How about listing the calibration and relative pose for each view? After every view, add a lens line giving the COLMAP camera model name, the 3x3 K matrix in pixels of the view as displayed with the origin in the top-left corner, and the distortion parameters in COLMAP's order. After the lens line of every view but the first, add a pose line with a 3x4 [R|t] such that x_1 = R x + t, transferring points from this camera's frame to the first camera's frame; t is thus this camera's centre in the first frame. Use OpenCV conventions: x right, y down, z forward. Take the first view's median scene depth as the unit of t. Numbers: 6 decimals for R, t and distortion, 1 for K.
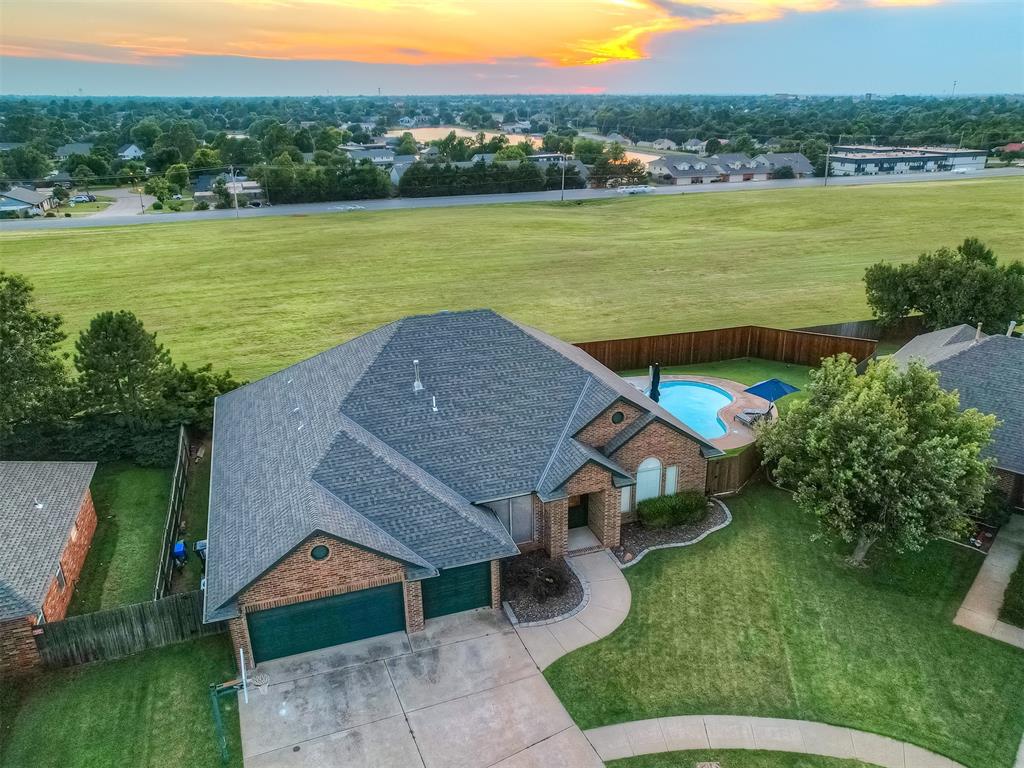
lens RADIAL K [[741.3, 0, 512.0], [0, 741.3, 384.0], [0, 0, 1]] dist [-0.059340, 0.059495]
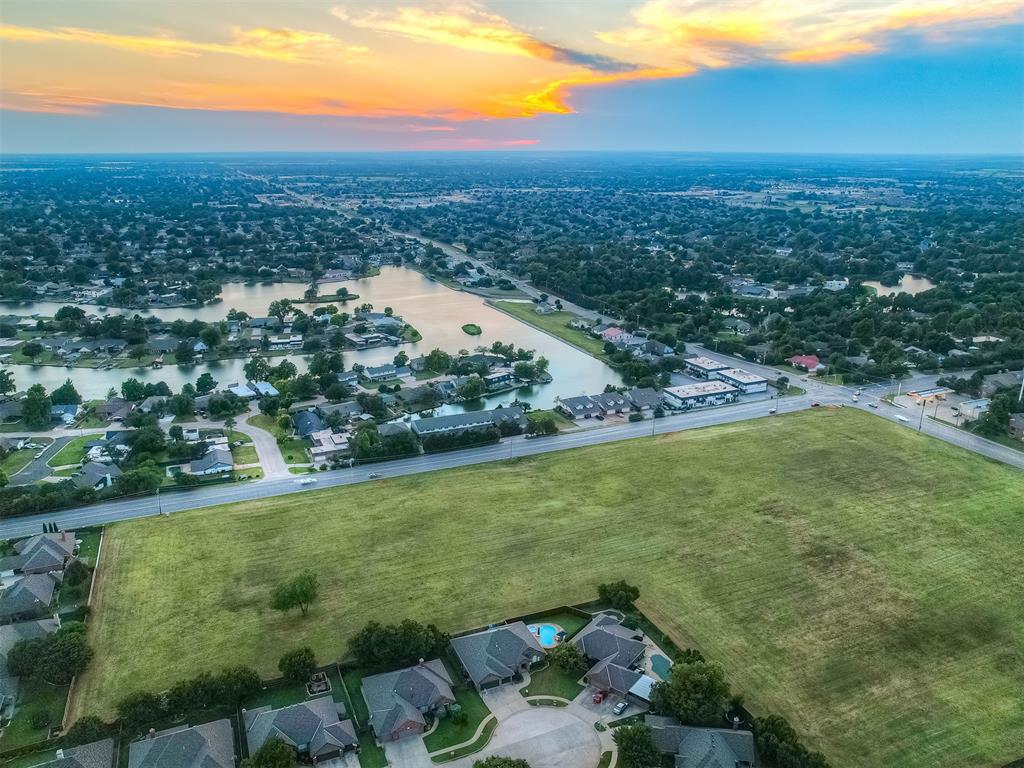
lens RADIAL K [[741.3, 0, 512.0], [0, 741.3, 384.0], [0, 0, 1]] dist [-0.059340, 0.059495]
pose [[0.996463, -0.002118, 0.084012, -0.517299], [0.008155, 0.997401, -0.071581, -1.745009], [-0.083642, 0.072013, 0.993890, -5.308835]]
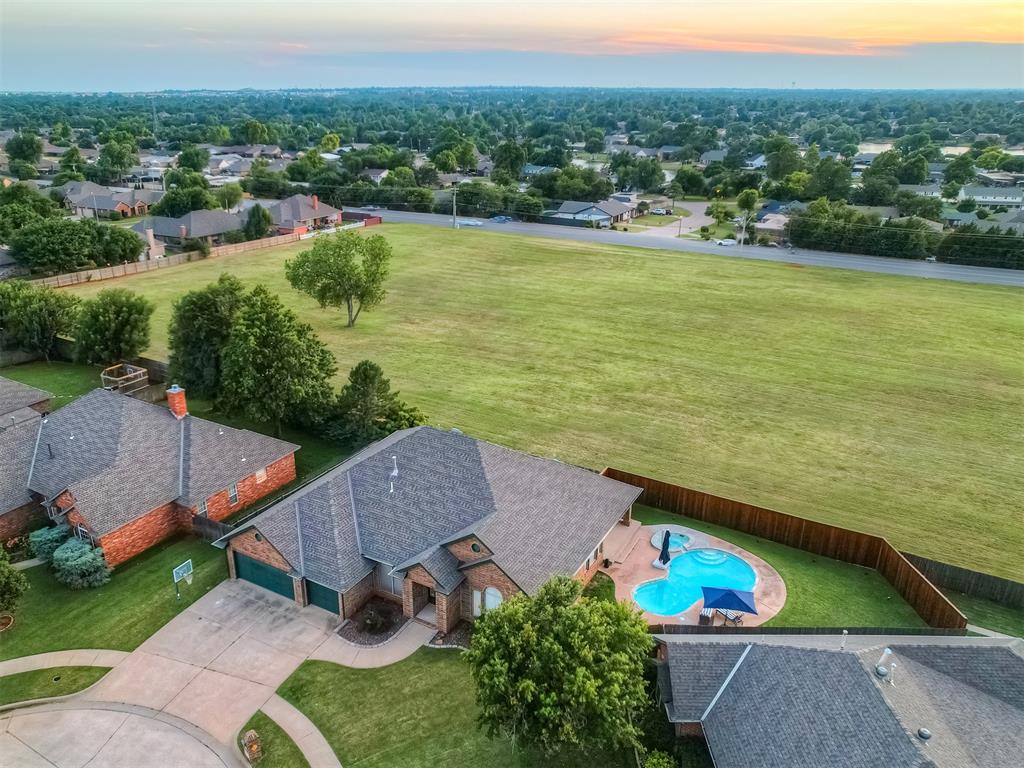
lens RADIAL K [[741.3, 0, 512.0], [0, 741.3, 384.0], [0, 0, 1]] dist [-0.059340, 0.059495]
pose [[0.667211, 0.282561, -0.689195, 1.054260], [-0.278201, 0.952830, 0.121322, -0.432711], [0.690966, 0.110787, 0.714347, 0.037201]]
